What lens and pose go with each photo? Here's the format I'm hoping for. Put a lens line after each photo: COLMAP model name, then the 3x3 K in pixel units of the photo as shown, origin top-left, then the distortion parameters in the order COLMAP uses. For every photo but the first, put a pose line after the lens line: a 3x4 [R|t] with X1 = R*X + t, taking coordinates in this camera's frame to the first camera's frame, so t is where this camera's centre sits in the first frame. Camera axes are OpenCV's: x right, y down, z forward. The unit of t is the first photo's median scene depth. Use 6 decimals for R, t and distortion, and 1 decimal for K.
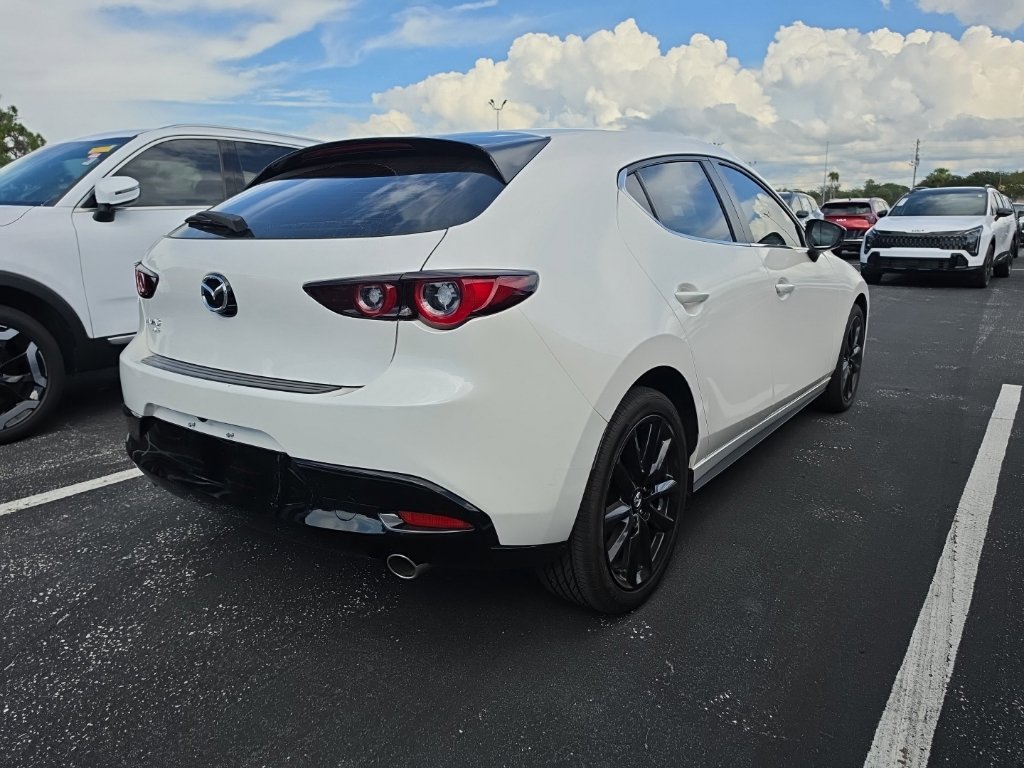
lens RADIAL K [[747.8, 0, 503.3], [0, 747.8, 373.8], [0, 0, 1]] dist [-0.005613, -0.006007]
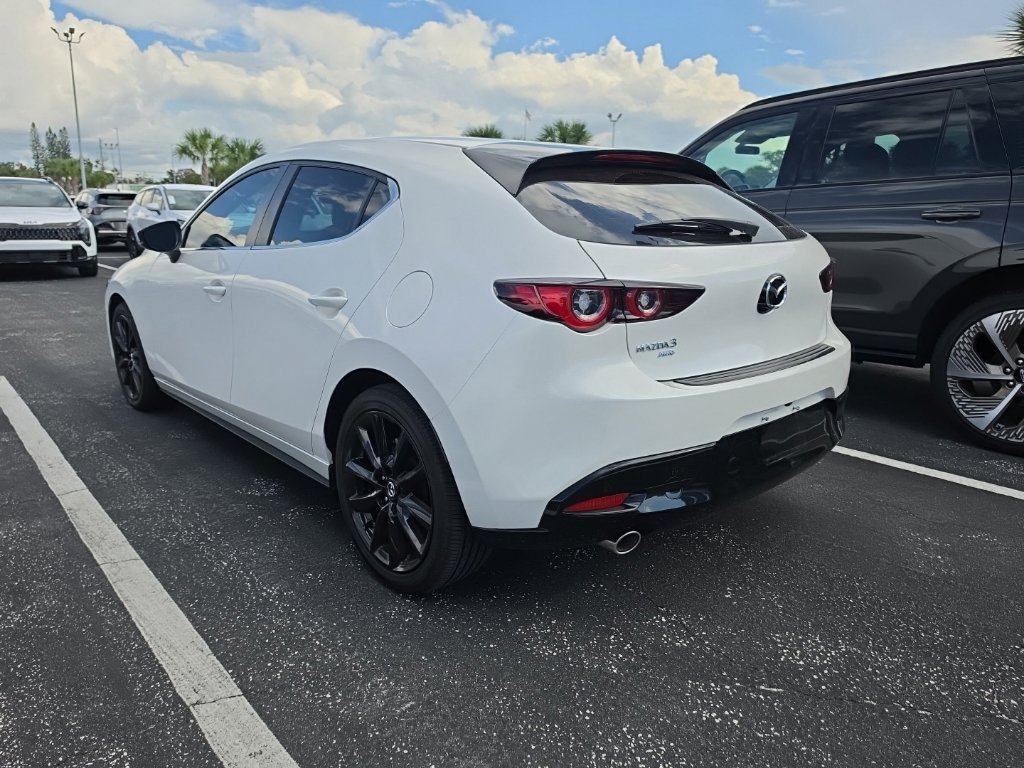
lens RADIAL K [[736.5, 0, 500.3], [0, 736.5, 391.3], [0, 0, 1]] dist [-0.003284, -0.002295]
pose [[0.170804, -0.217479, 0.961004, -0.993909], [0.178673, 0.966003, 0.186854, -0.156055], [-0.968969, 0.139790, 0.203855, 0.775889]]
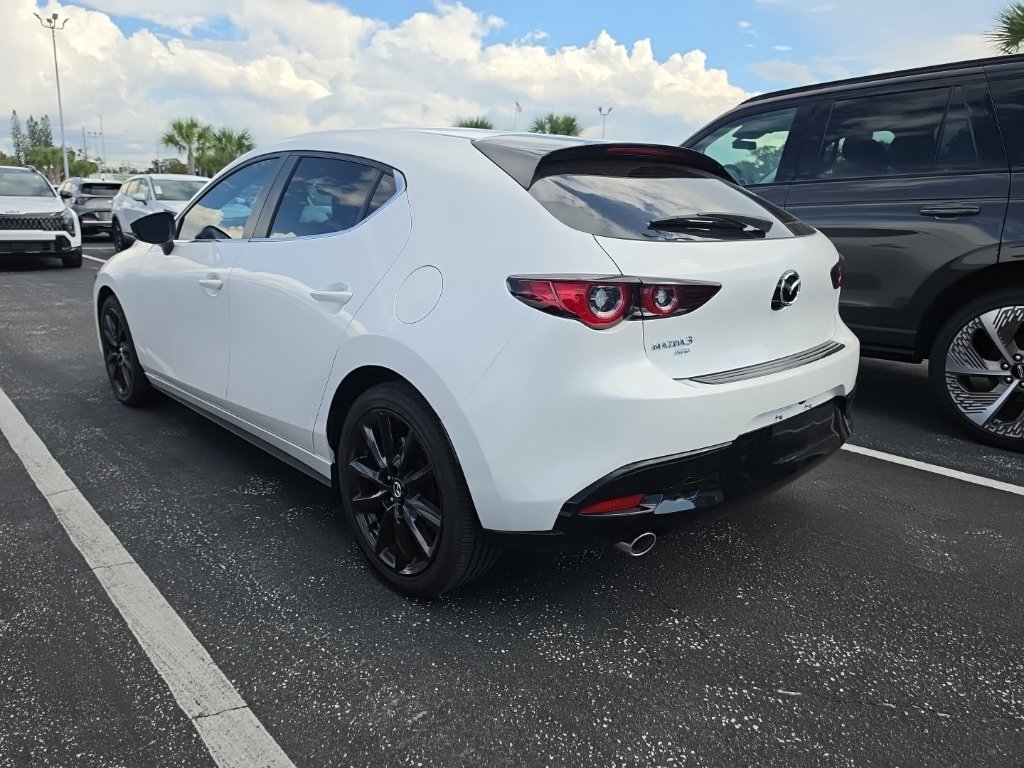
lens RADIAL K [[737.4, 0, 512.0], [0, 737.4, 384.0], [0, 0, 1]] dist [-0.007800, -0.000031]
pose [[0.141206, -0.217496, 0.965793, -0.979869], [0.172768, 0.966011, 0.192286, -0.161181], [-0.974788, 0.139706, 0.173983, 0.797814]]
